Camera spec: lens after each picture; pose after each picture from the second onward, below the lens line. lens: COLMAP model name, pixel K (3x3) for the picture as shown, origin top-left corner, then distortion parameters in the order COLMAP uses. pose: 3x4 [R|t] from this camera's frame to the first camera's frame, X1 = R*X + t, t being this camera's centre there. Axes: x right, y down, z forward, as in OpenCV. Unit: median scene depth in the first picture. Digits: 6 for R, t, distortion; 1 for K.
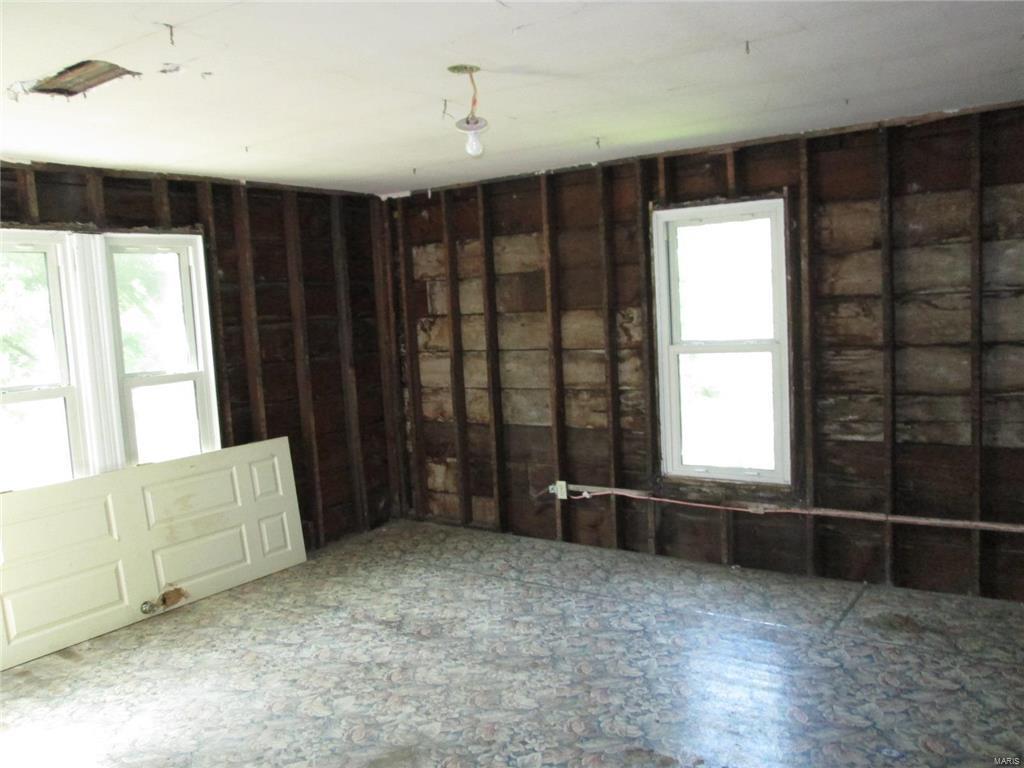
lens RADIAL K [[853.9, 0, 513.4], [0, 853.9, 386.1], [0, 0, 1]] dist [-0.044420, 0.015562]
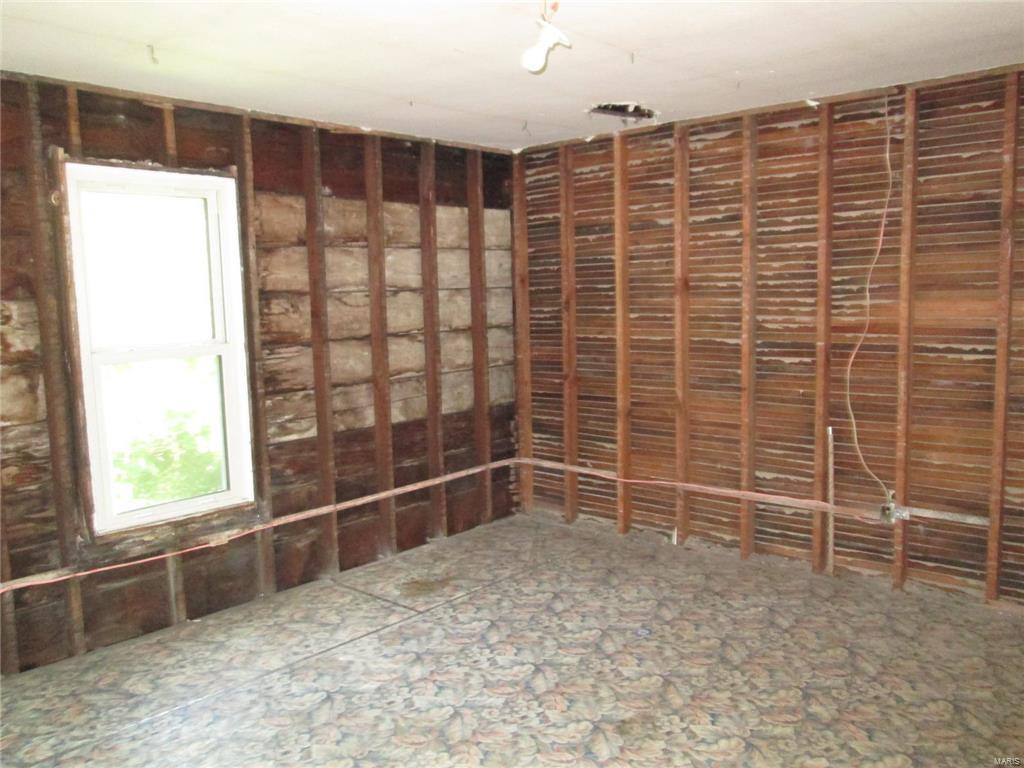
lens RADIAL K [[853.9, 0, 513.4], [0, 853.9, 384.4], [0, 0, 1]] dist [-0.044420, 0.015562]
pose [[0.117462, -0.061615, 0.991164, -0.547091], [0.109510, 0.992790, 0.048738, -0.019888], [-0.987021, 0.102817, 0.123363, 0.637312]]
